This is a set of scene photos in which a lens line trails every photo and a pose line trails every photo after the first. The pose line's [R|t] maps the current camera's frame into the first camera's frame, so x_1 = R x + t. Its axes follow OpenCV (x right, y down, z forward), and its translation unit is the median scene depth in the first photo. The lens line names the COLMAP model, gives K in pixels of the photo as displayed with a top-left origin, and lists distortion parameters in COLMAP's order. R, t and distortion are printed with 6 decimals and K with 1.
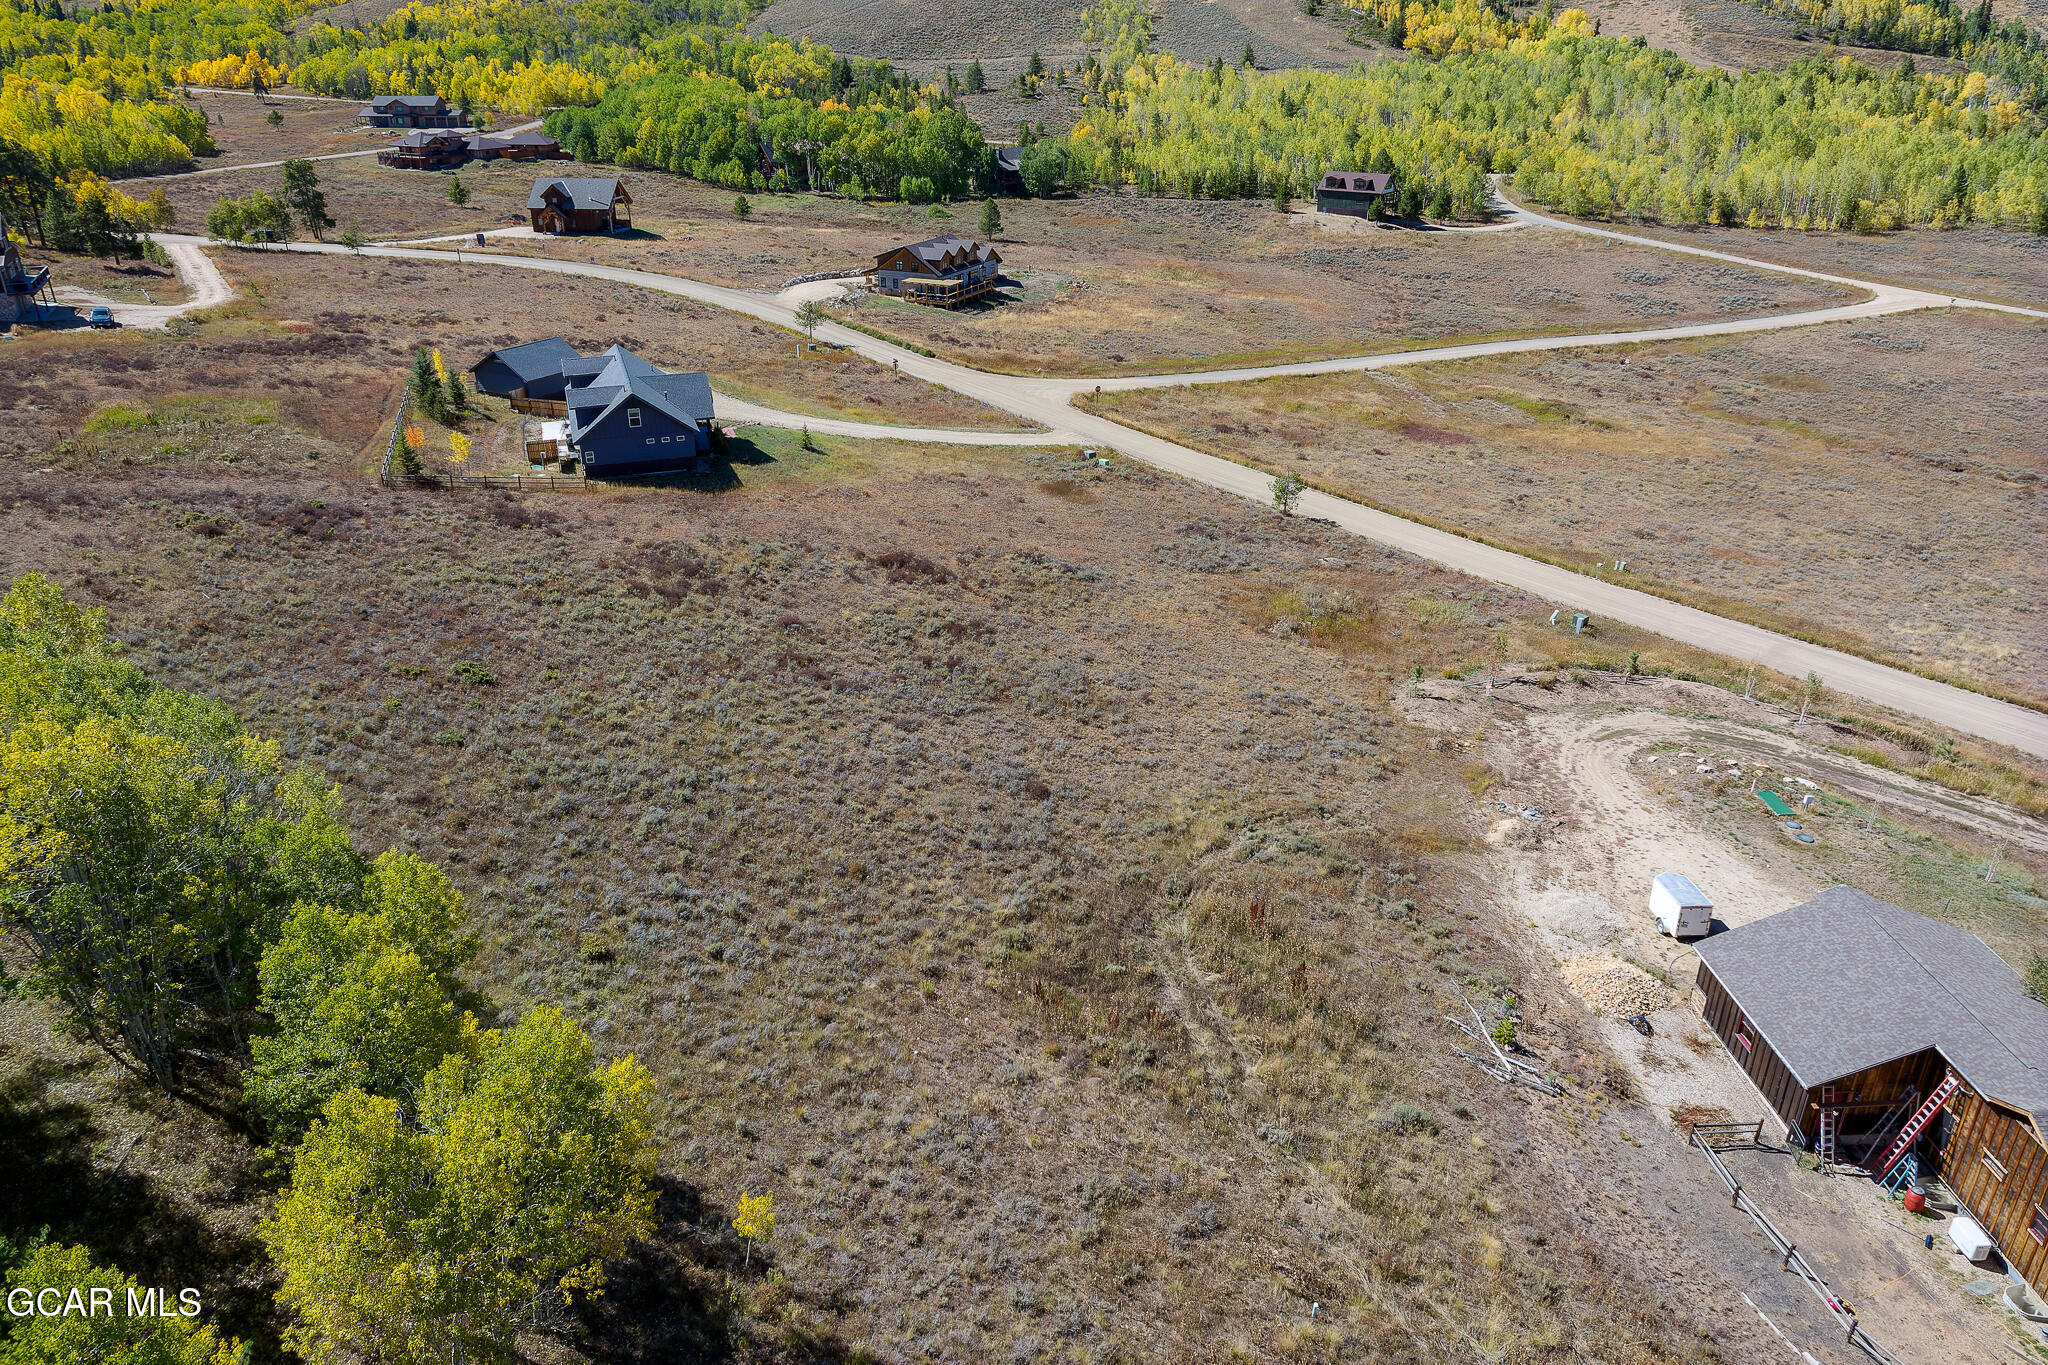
lens RADIAL K [[1348.8, 0, 1029.7], [0, 1348.8, 617.9], [0, 0, 1]] dist [-0.003477, 0.004279]
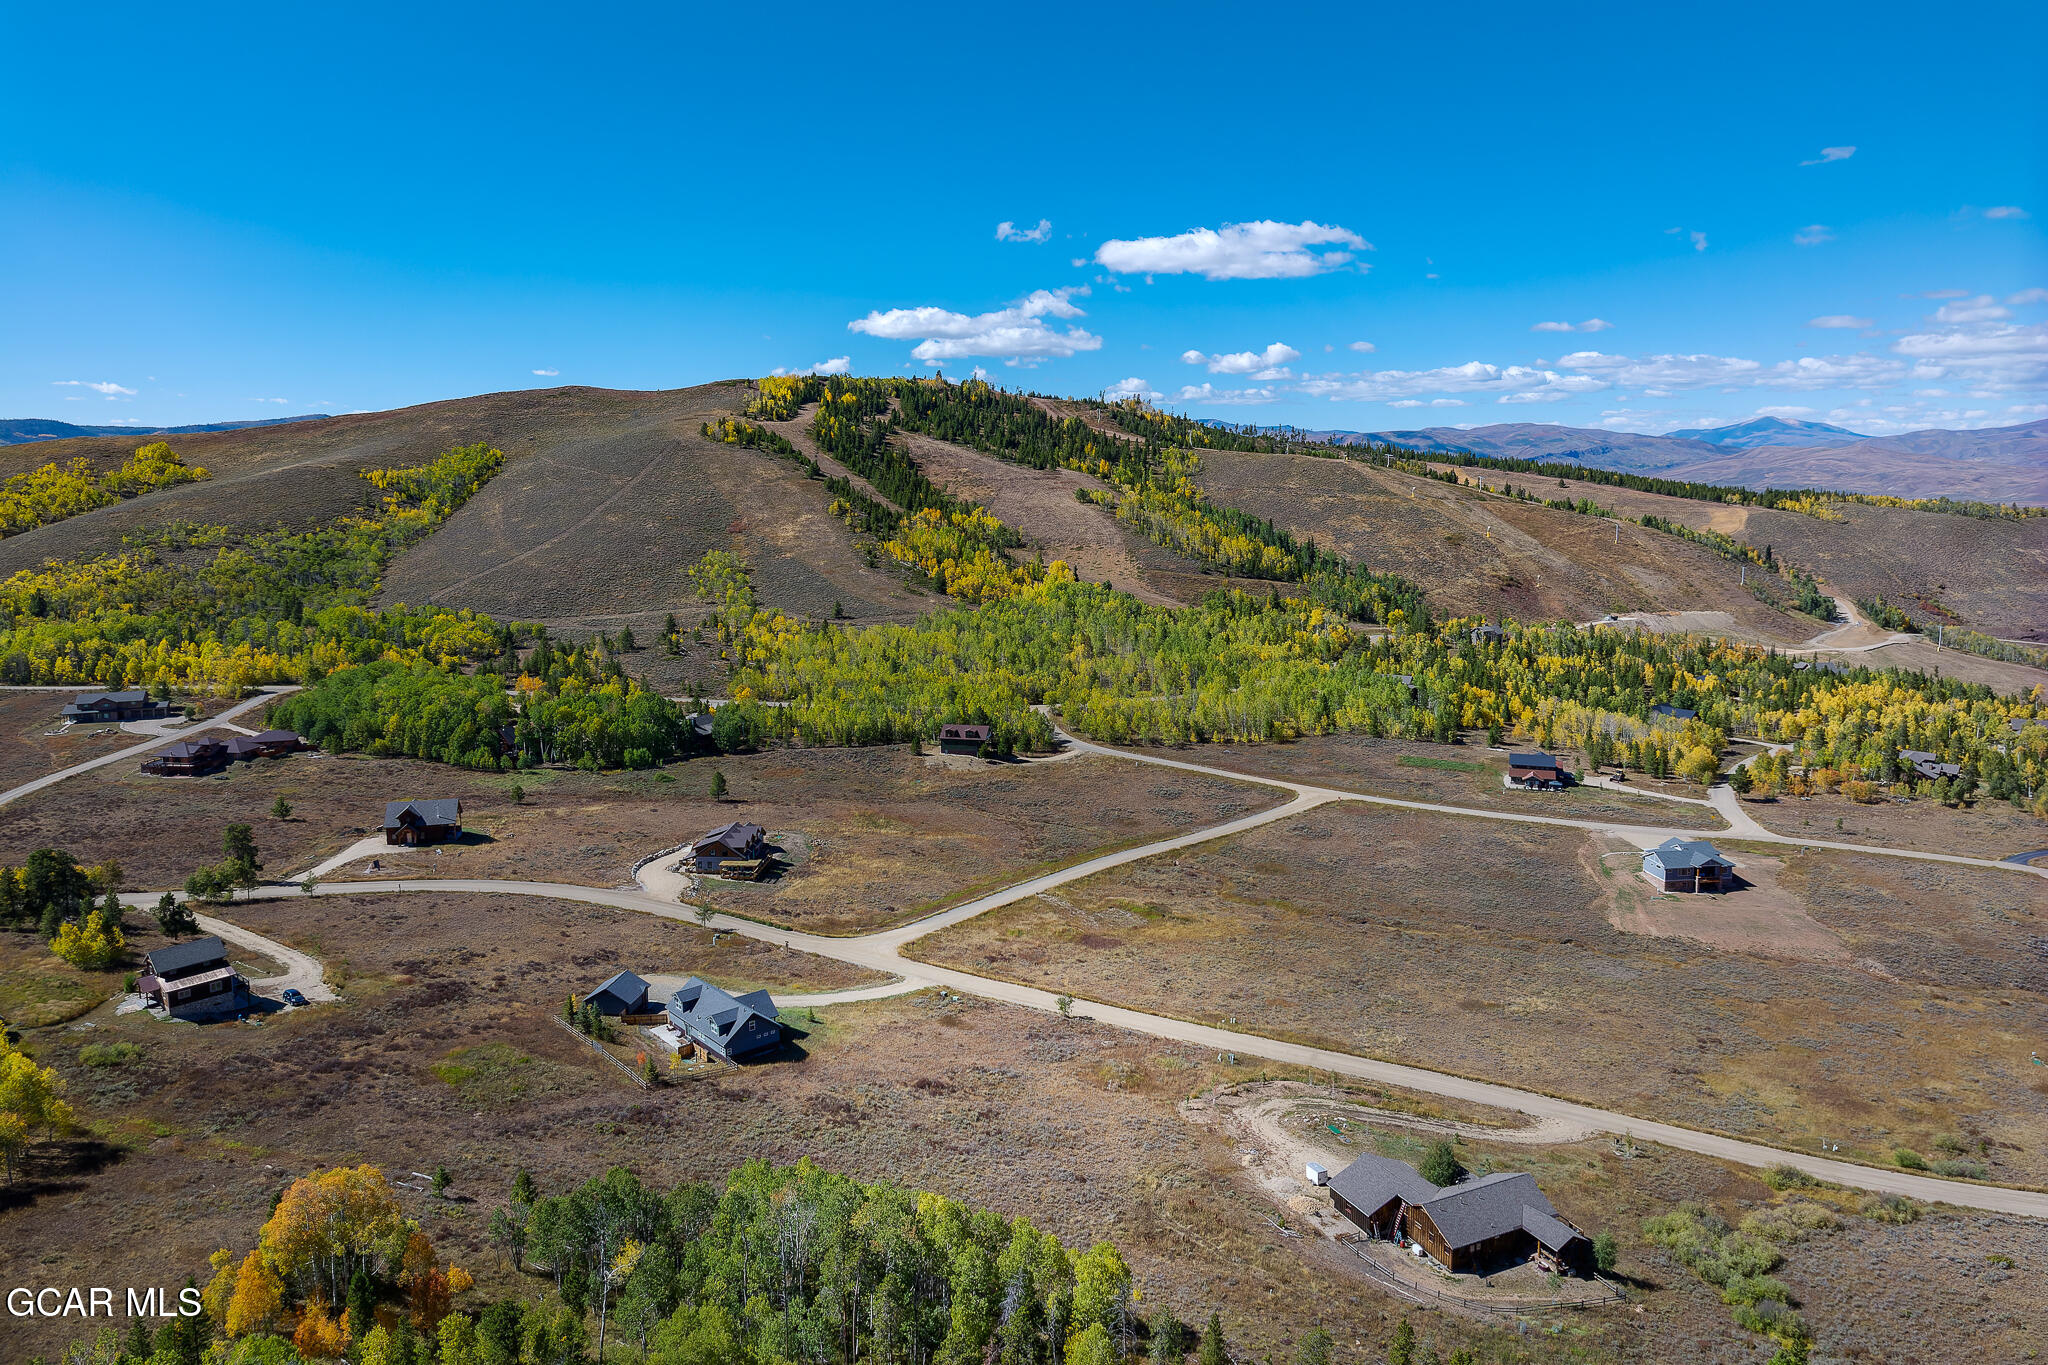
lens RADIAL K [[1348.8, 0, 1029.7], [0, 1348.8, 617.9], [0, 0, 1]] dist [-0.003477, 0.004279]
pose [[0.929940, -0.047187, 0.364670, -0.248446], [0.152920, 0.951533, -0.266834, -0.054669], [-0.334405, 0.303905, 0.892085, -0.394745]]
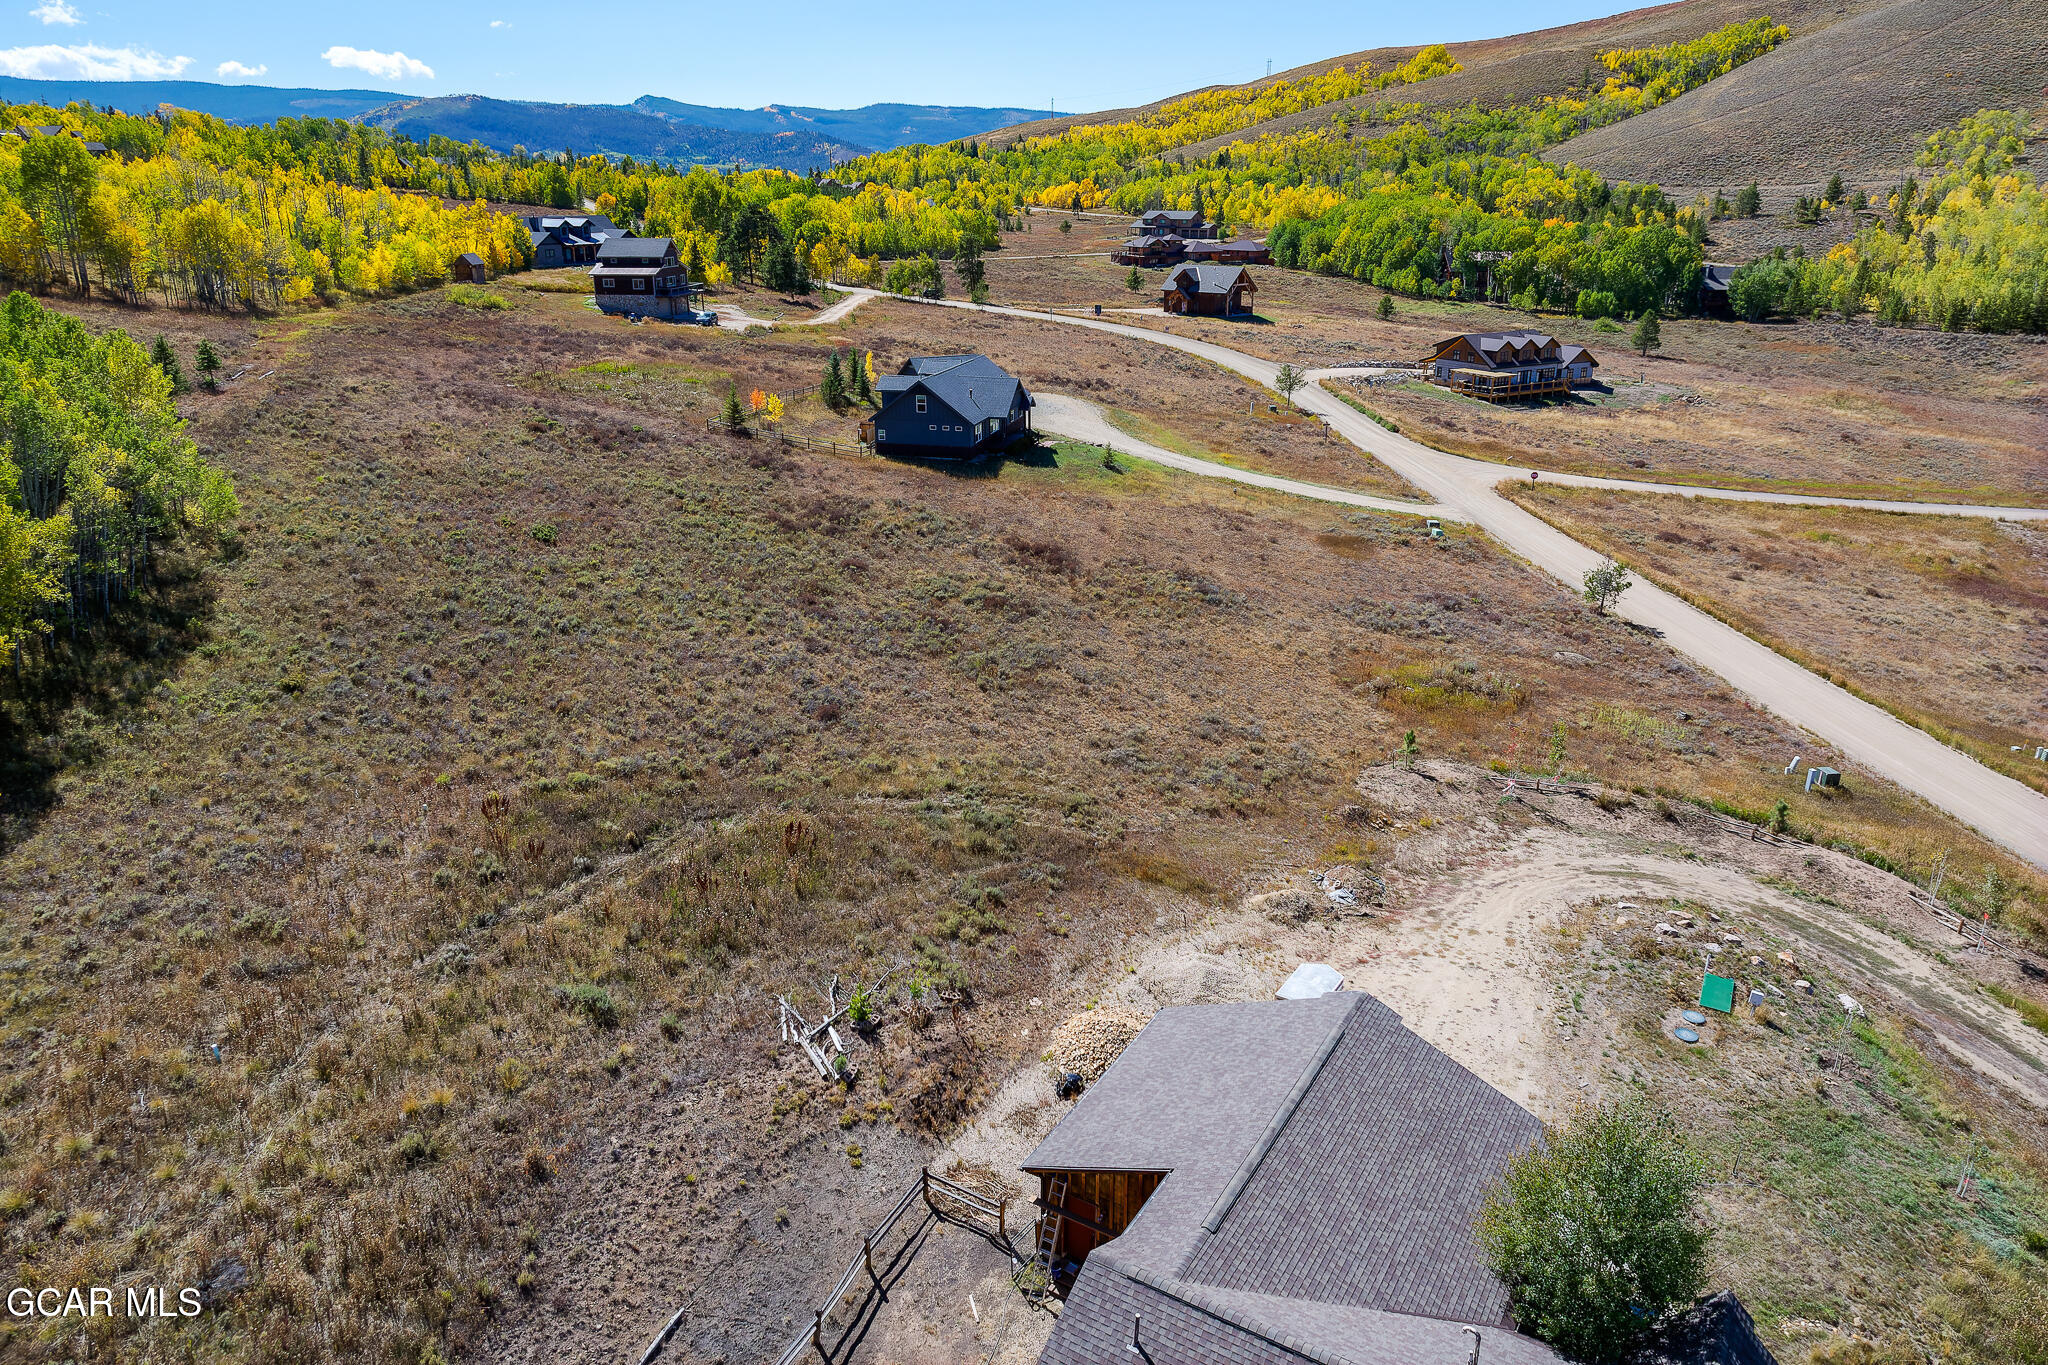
lens RADIAL K [[1348.8, 0, 1029.7], [0, 1348.8, 617.9], [0, 0, 1]] dist [-0.003477, 0.004279]
pose [[0.822074, 0.173397, -0.542336, 0.170219], [-0.228143, 0.973008, -0.034727, 0.016190], [0.521675, 0.152278, 0.839444, 0.065351]]
